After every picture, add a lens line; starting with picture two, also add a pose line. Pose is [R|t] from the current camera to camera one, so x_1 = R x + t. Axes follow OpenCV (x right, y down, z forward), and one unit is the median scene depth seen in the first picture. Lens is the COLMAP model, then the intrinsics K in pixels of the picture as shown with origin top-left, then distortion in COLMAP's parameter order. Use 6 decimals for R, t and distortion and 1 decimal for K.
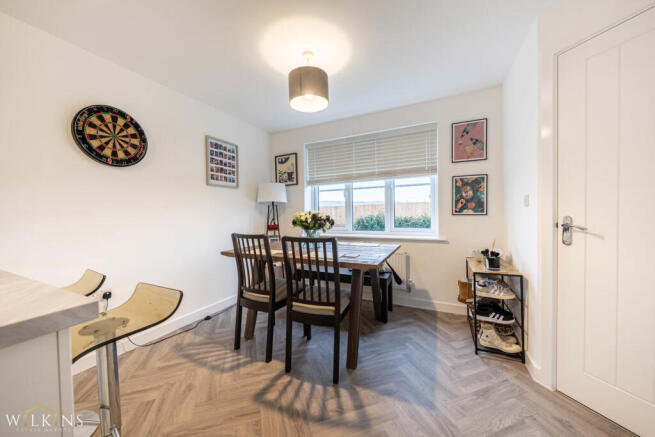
lens RADIAL K [[233.6, 0, 327.5], [0, 233.6, 218.5], [0, 0, 1]] dist [-0.005745, 0.000133]
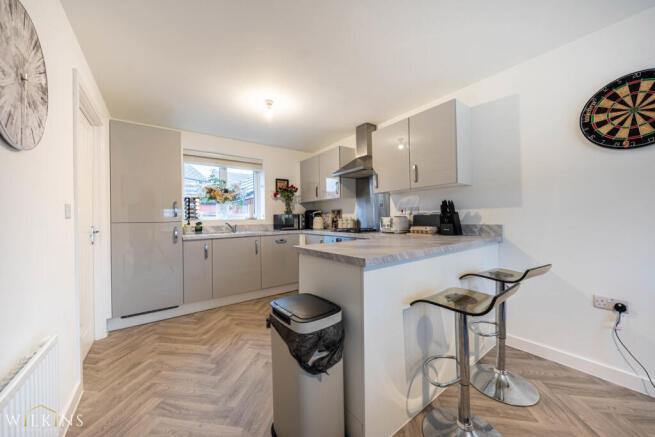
lens RADIAL K [[233.6, 0, 327.5], [0, 233.6, 218.5], [0, 0, 1]] dist [-0.005745, 0.000133]
pose [[-0.464965, 0.025095, -0.884973, 0.227785], [0.002710, 0.999634, 0.026922, -0.010848], [0.885325, 0.010119, -0.464863, 0.400028]]
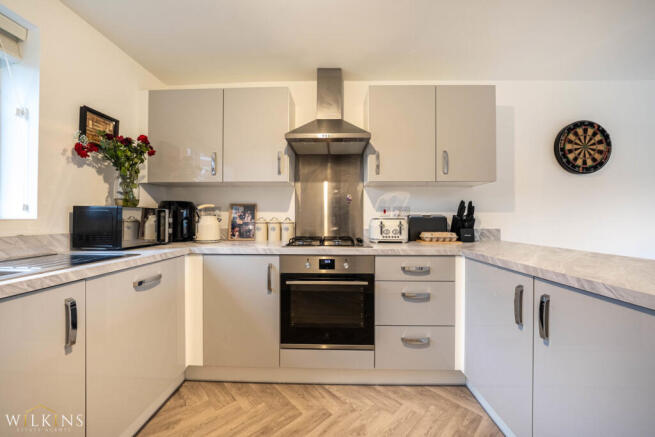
lens RADIAL K [[237.0, 0, 327.5], [0, 237.0, 218.5], [0, 0, 1]] dist [-0.028647, 0.006824]
pose [[0.409889, 0.016094, -0.911993, -0.366042], [-0.031154, 0.999508, 0.003636, 0.018516], [0.911603, 0.026922, 0.410189, -0.486901]]
